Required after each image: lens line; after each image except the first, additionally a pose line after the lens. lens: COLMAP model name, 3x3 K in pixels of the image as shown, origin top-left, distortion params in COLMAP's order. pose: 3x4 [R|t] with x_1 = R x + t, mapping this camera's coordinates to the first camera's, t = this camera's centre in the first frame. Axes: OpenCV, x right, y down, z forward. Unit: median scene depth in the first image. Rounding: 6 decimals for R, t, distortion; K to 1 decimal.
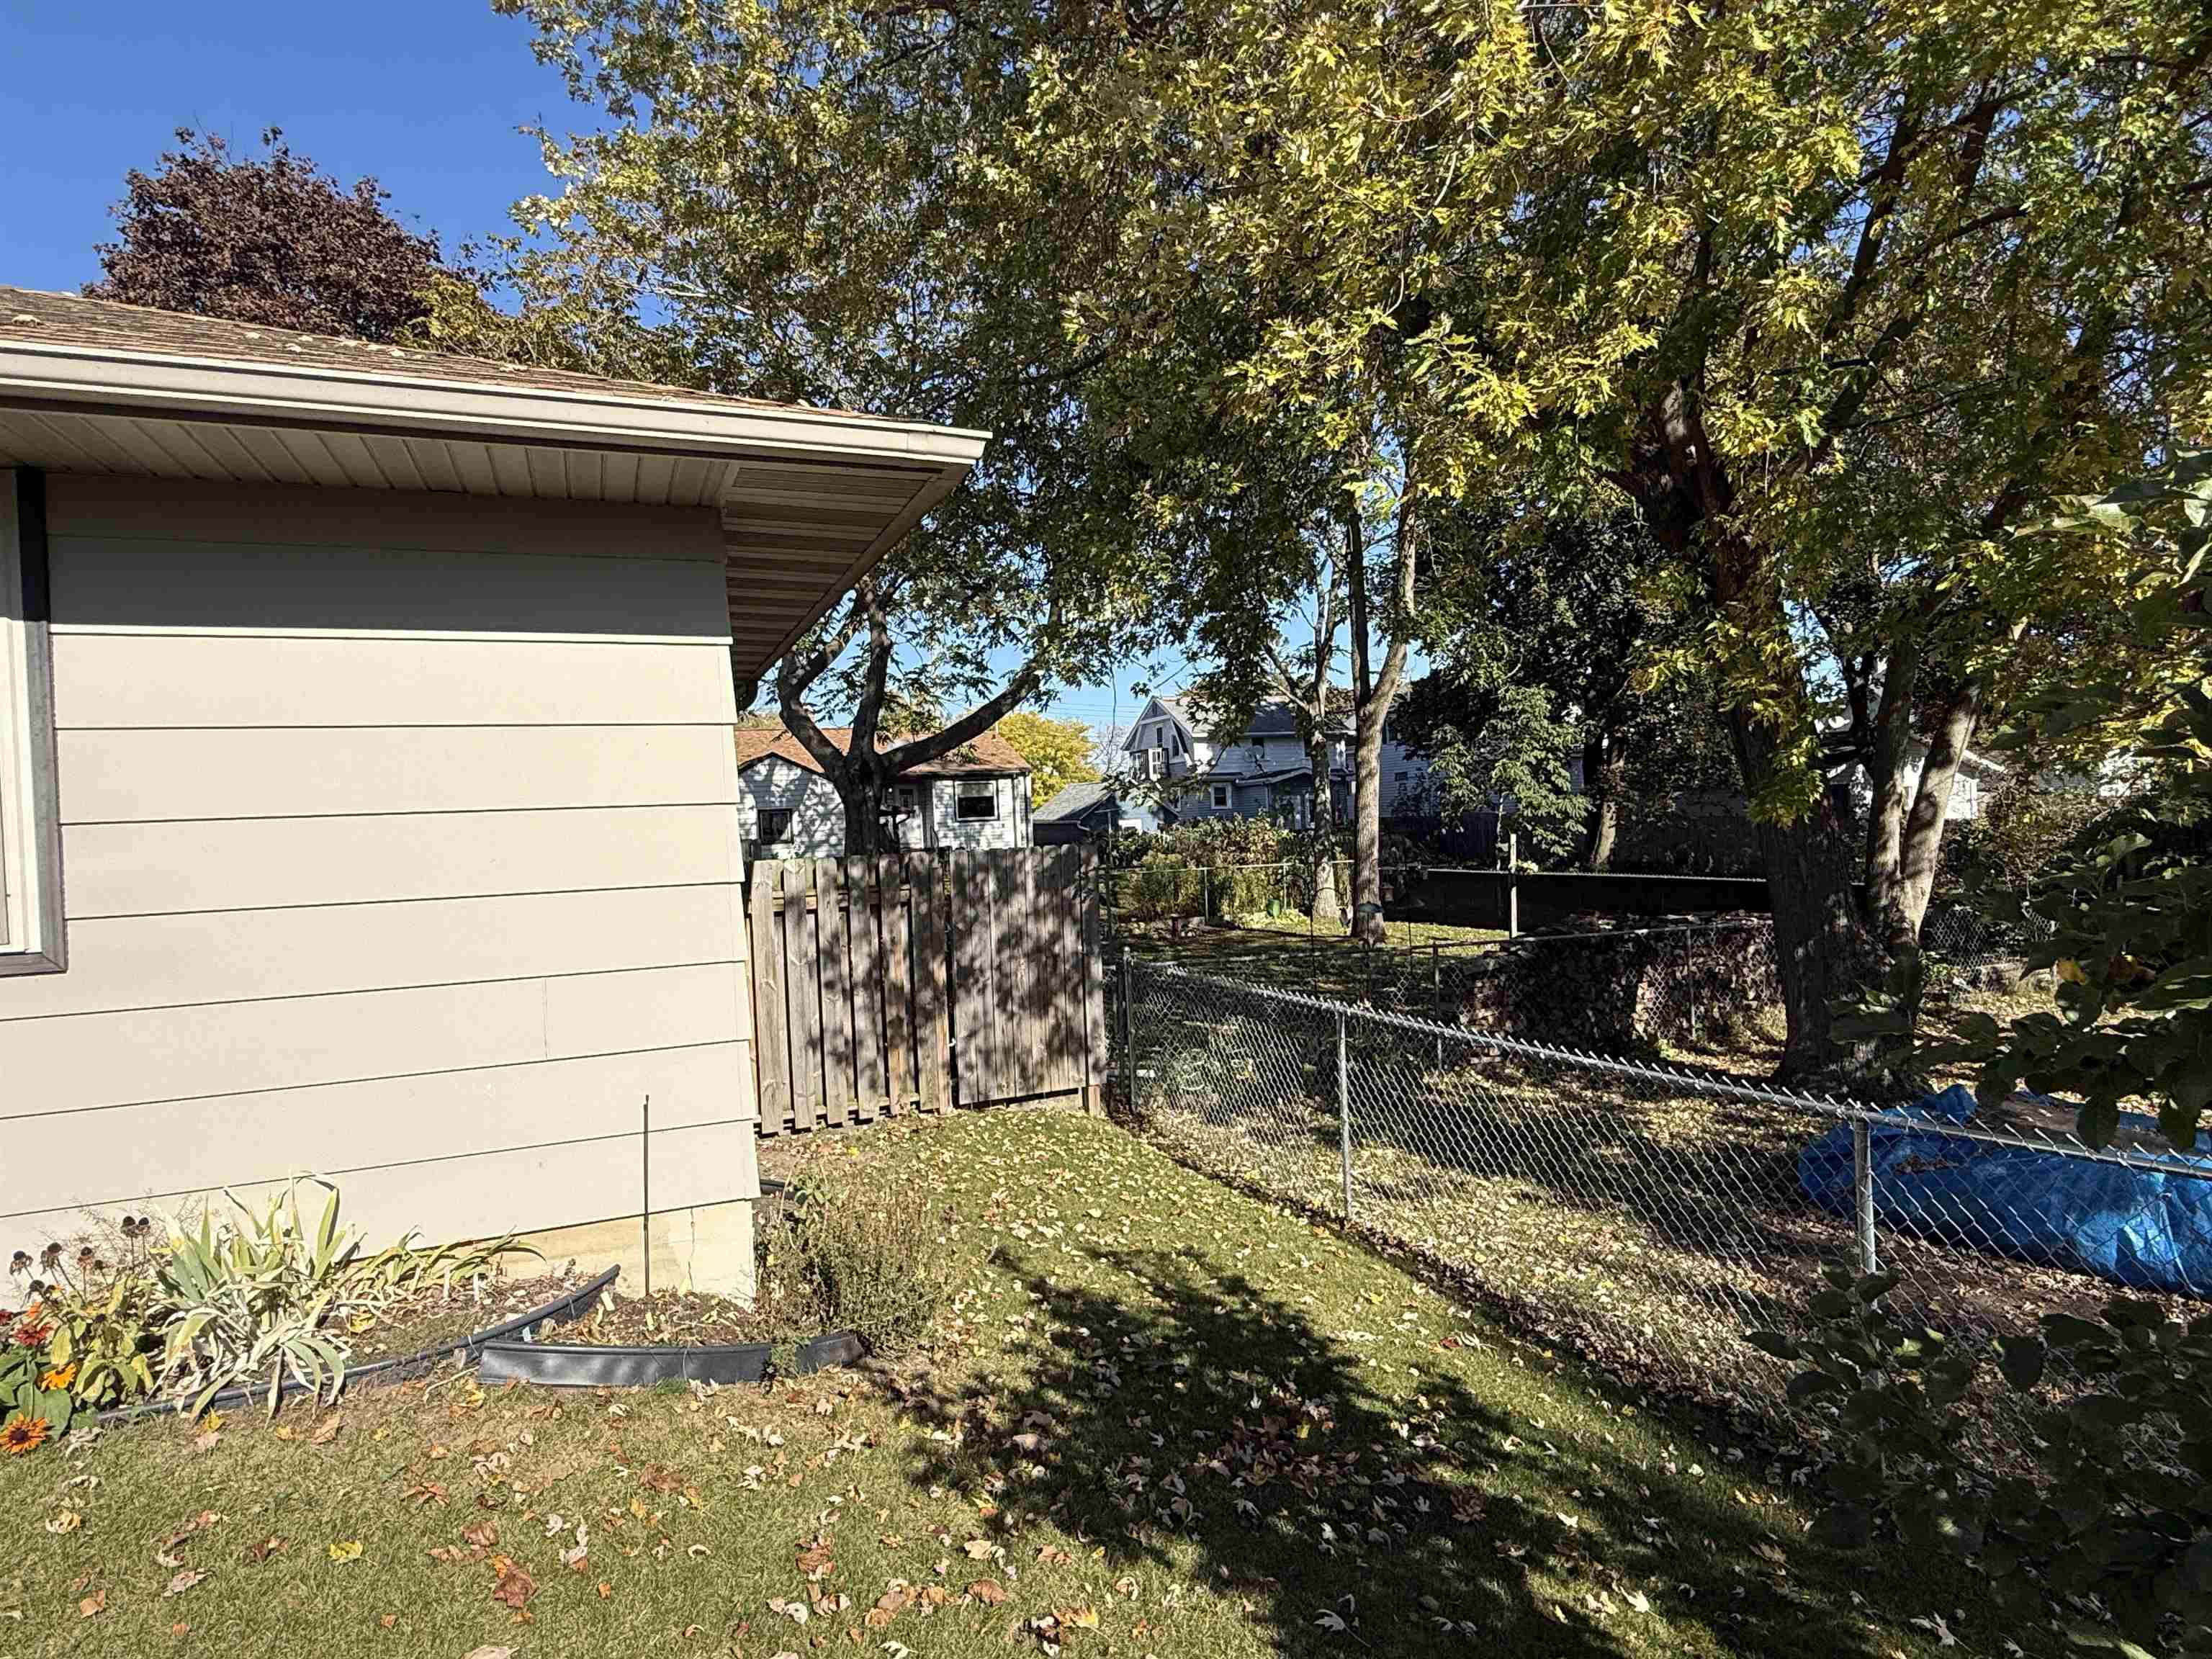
lens RADIAL K [[1229.1, 0, 1101.4], [0, 1229.1, 841.1], [0, 0, 1]] dist [0.003697, 0.000981]
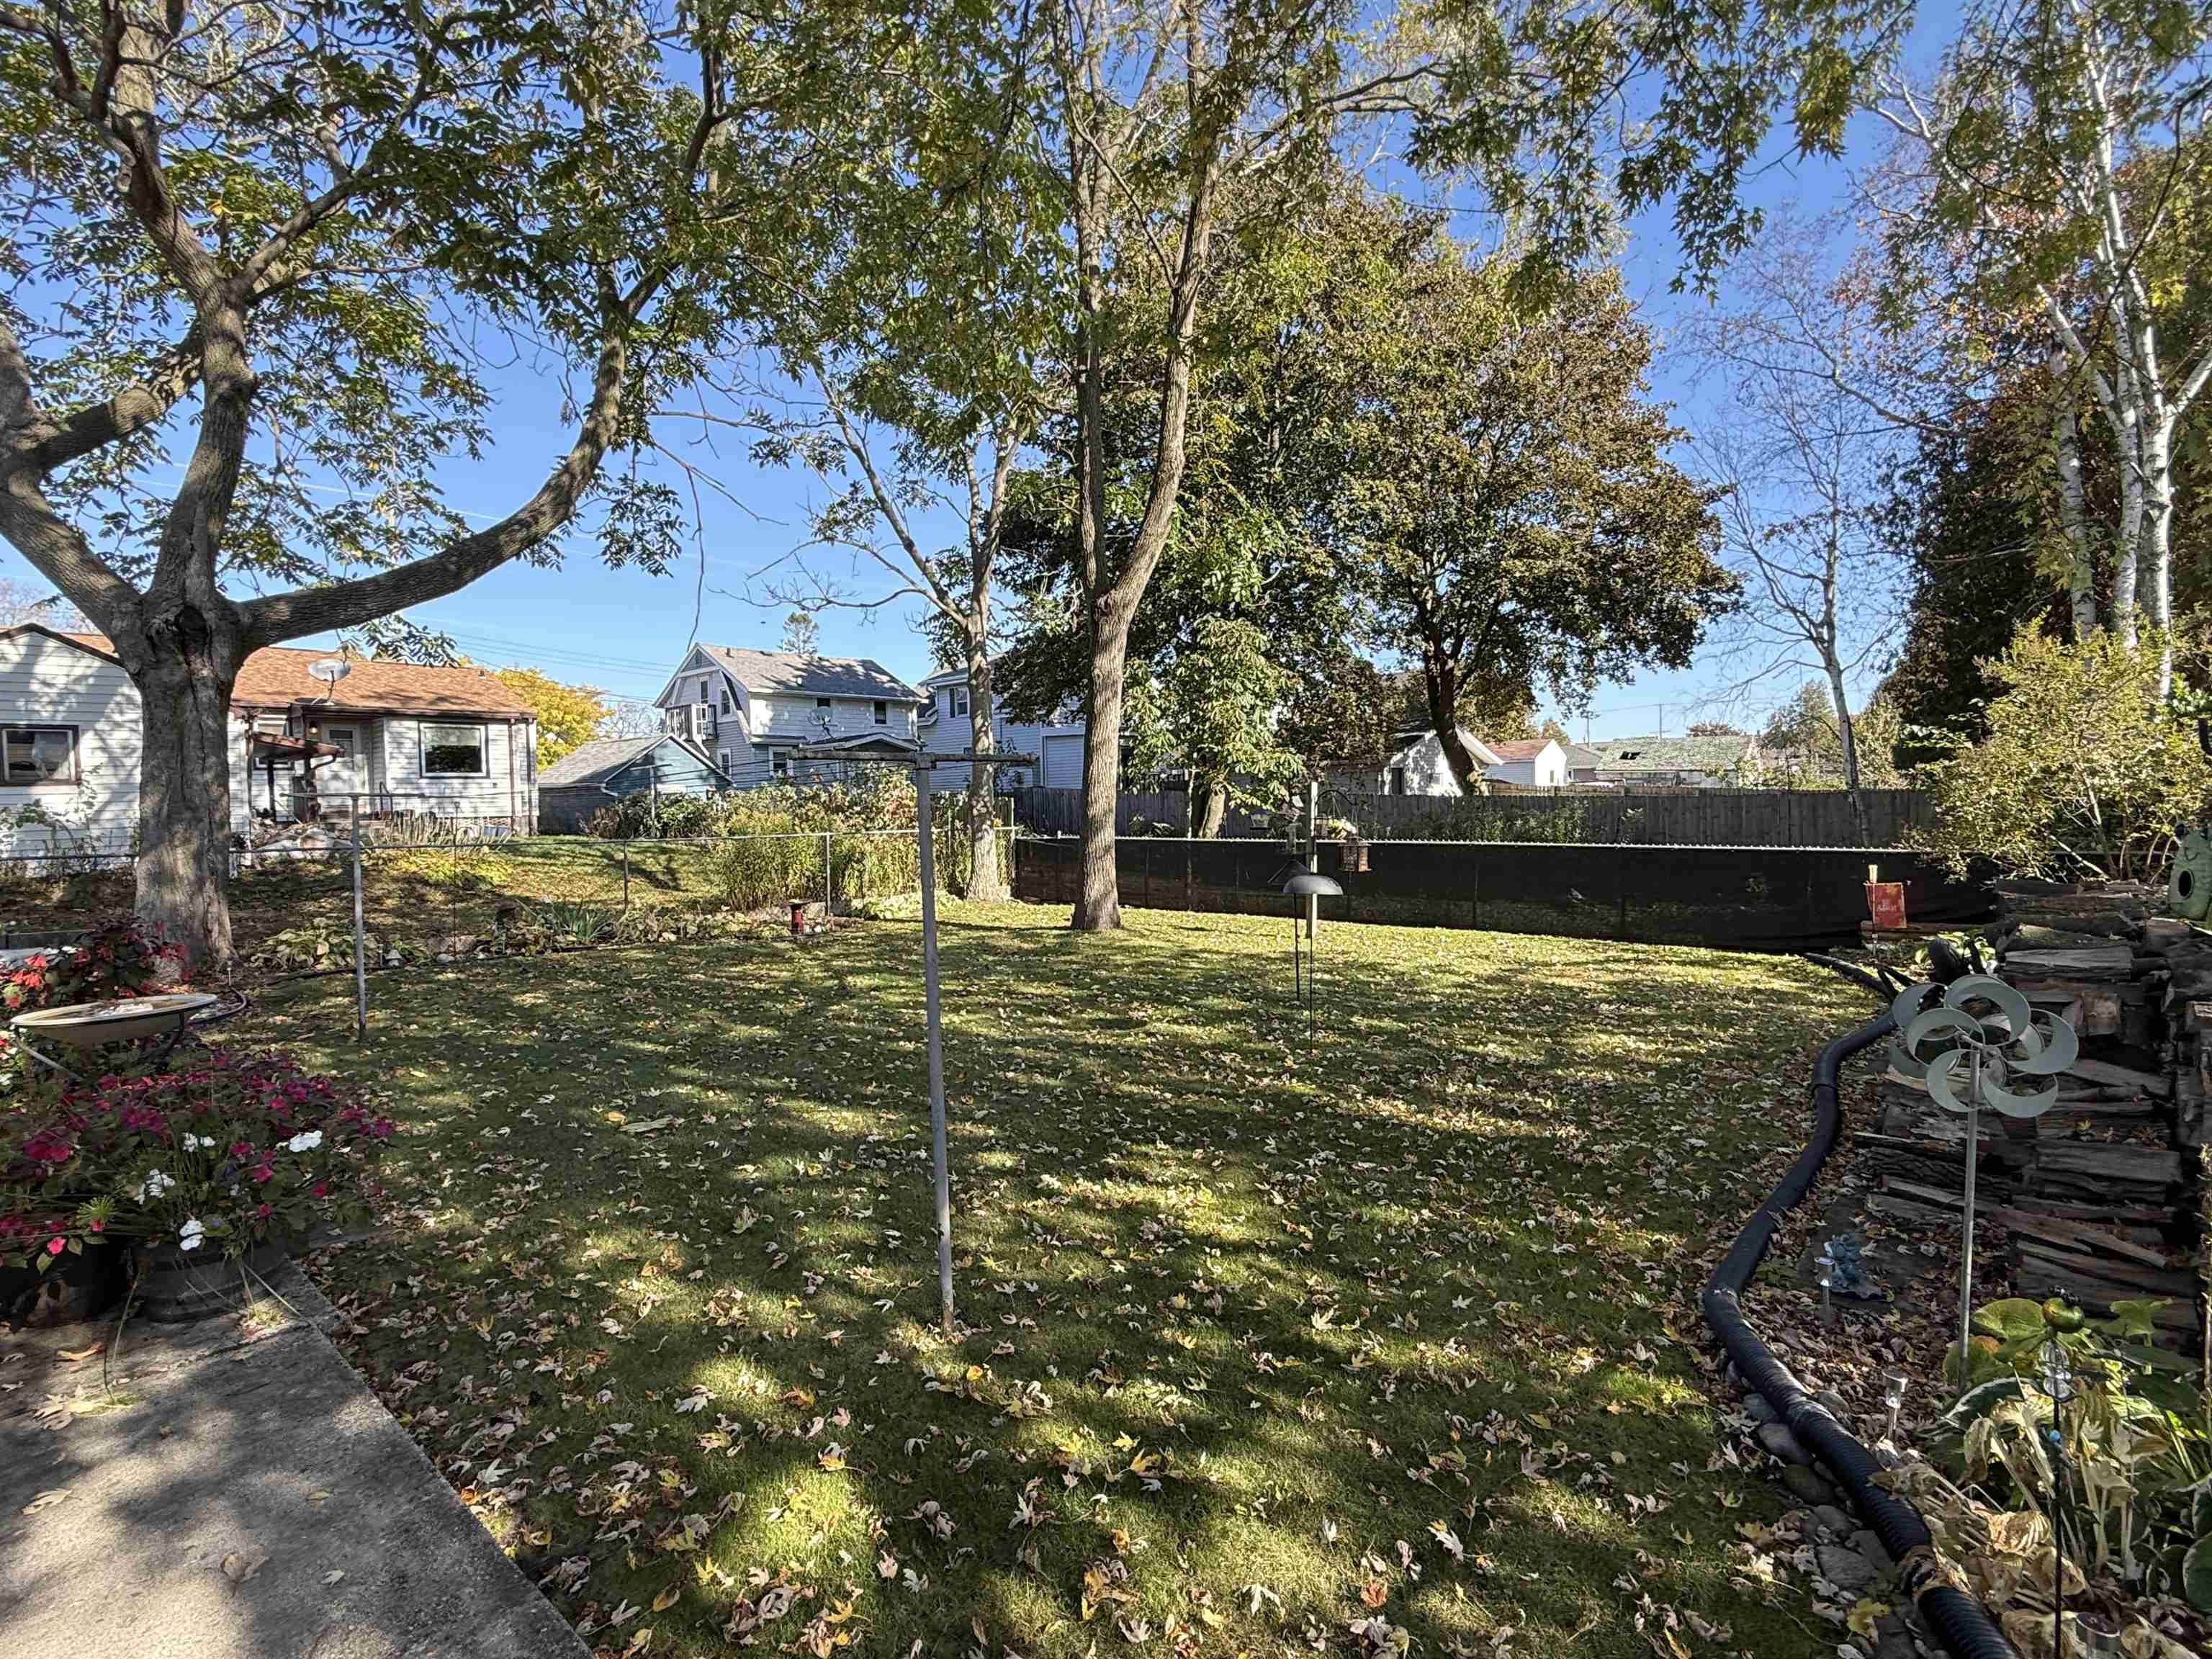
lens RADIAL K [[1077.4, 0, 1105.9], [0, 1077.4, 833.5], [0, 0, 1]] dist [0.004528, -0.000860]
pose [[0.904925, 0.011547, 0.425415, -0.036866], [-0.012722, 0.999919, -0.000078, 0.021551], [-0.425381, -0.005342, 0.904998, 0.400232]]
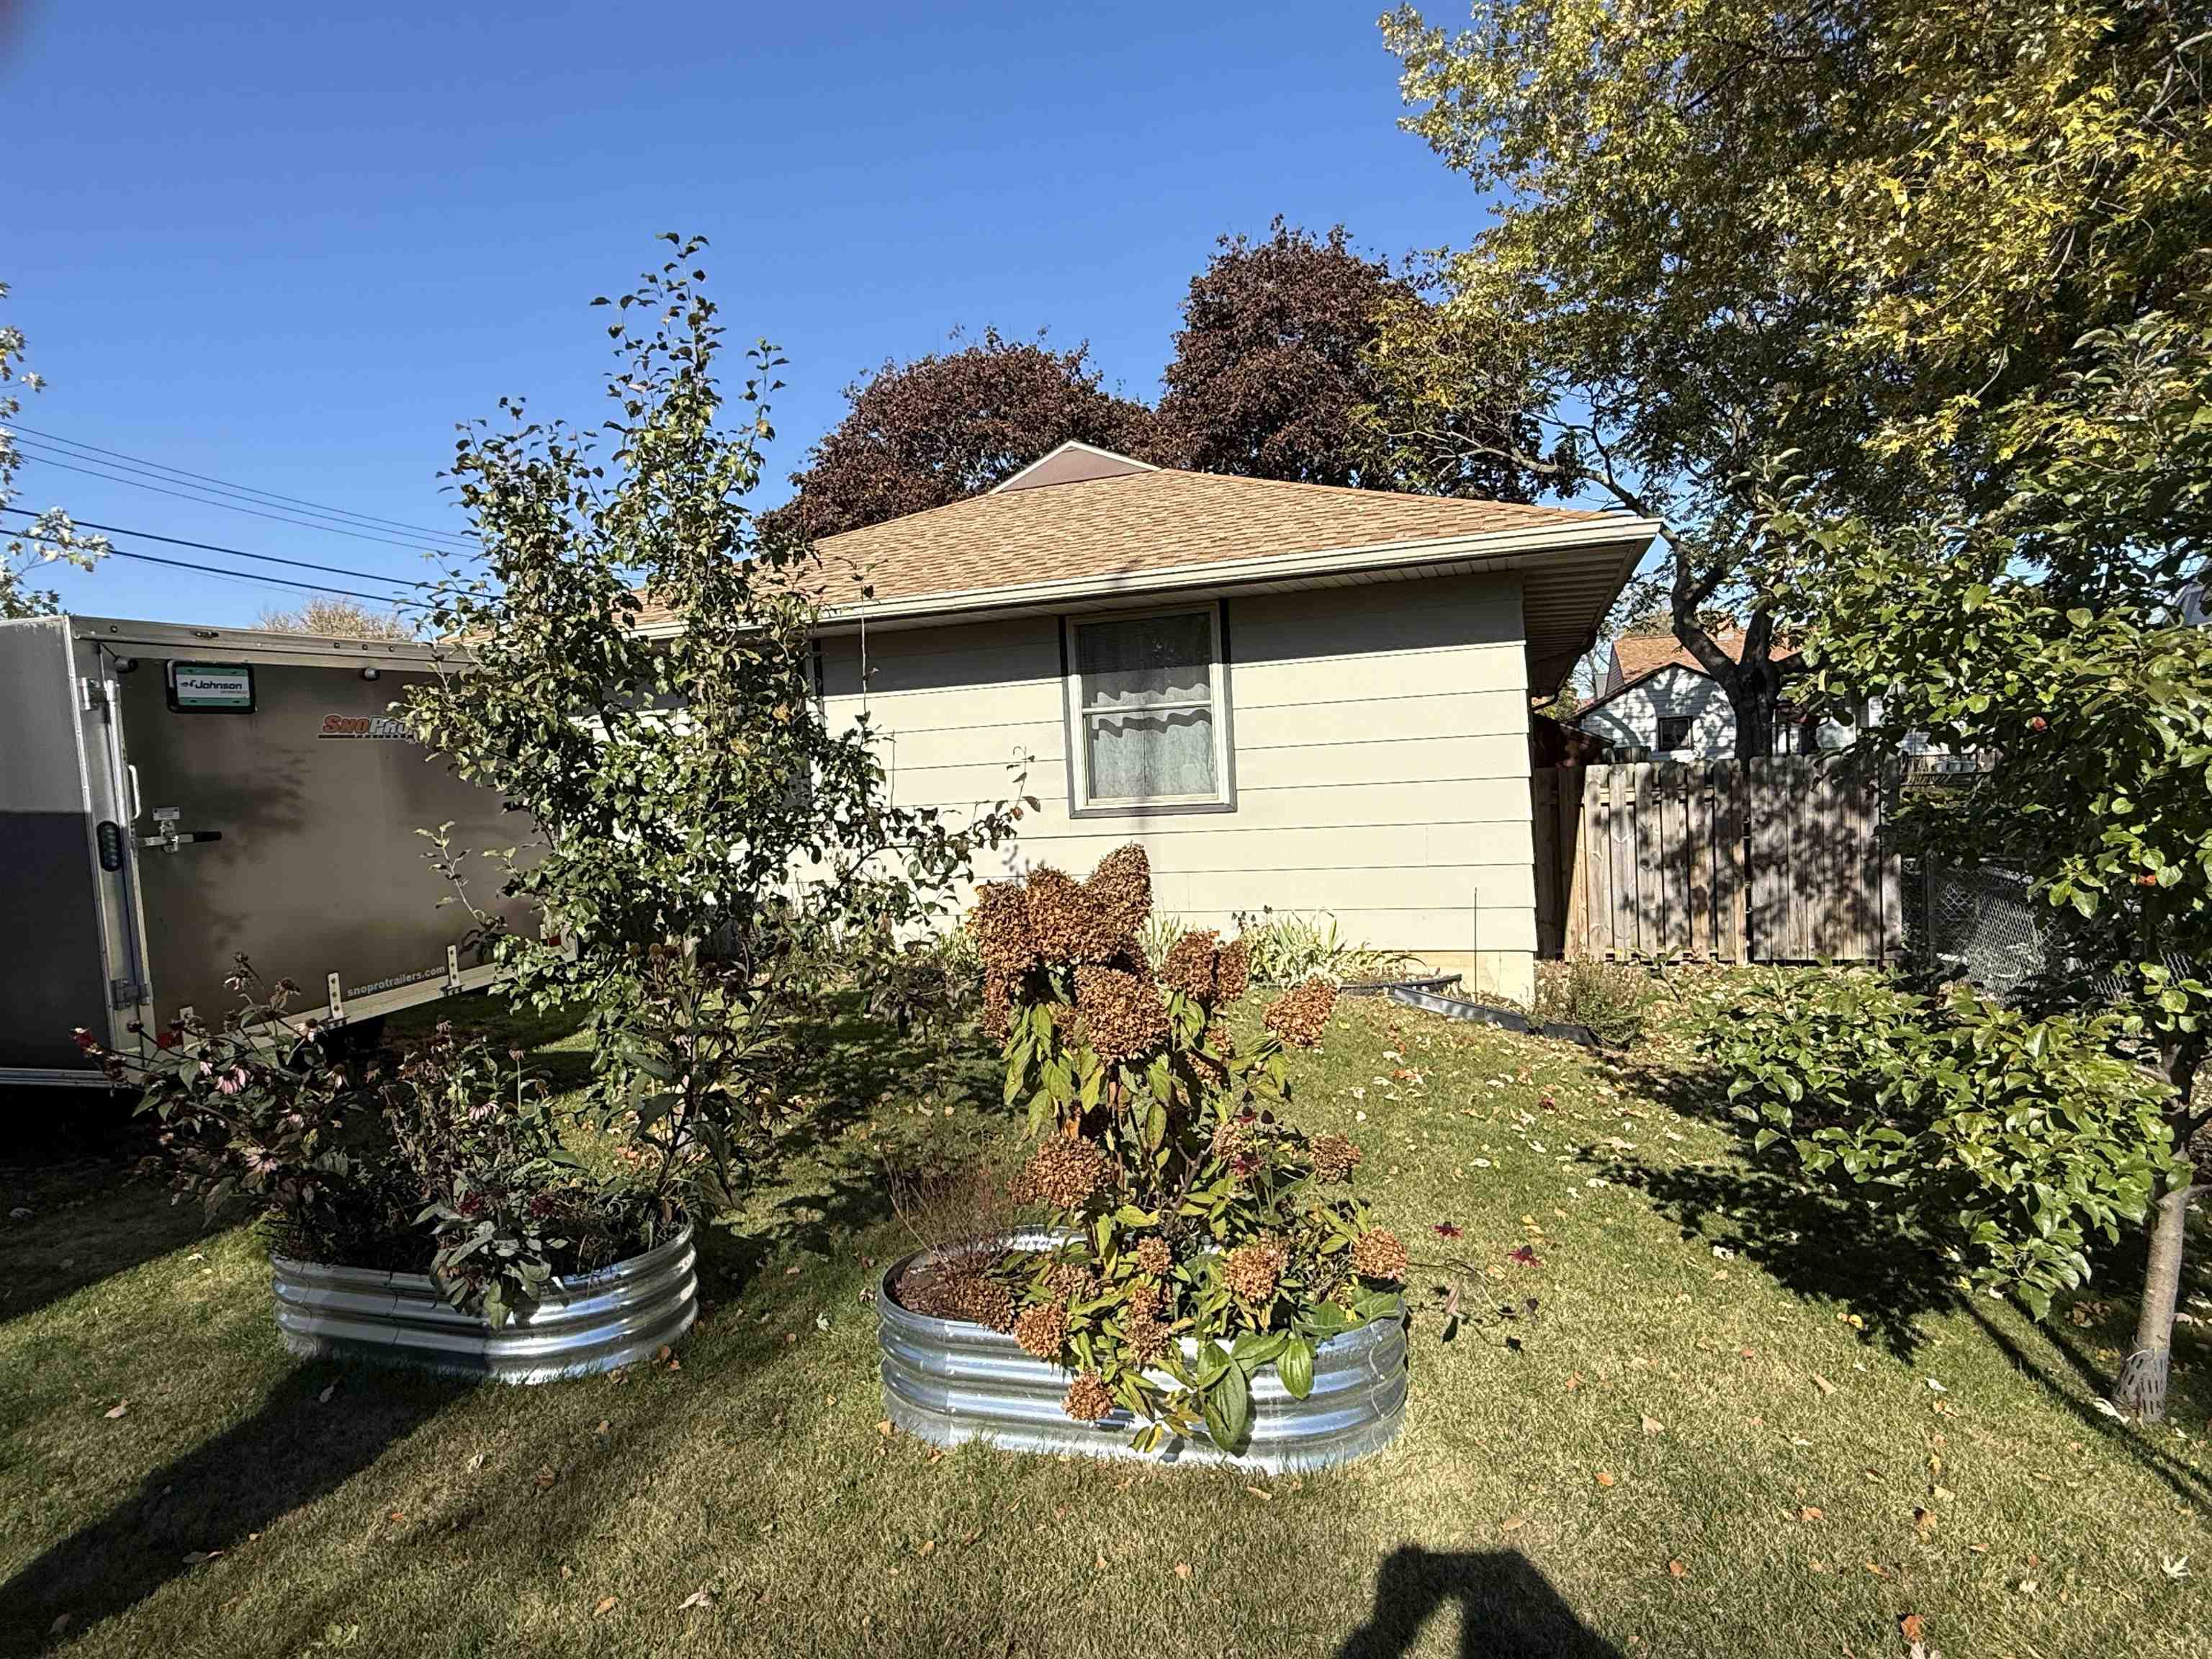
lens RADIAL K [[1229.1, 0, 1106.7], [0, 1229.1, 830.7], [0, 0, 1]] dist [0.003697, 0.000981]
pose [[0.753760, 0.035987, -0.656164, 0.070824], [0.009047, 0.997837, 0.065118, -0.001938], [0.657087, -0.055020, 0.751804, -0.127787]]
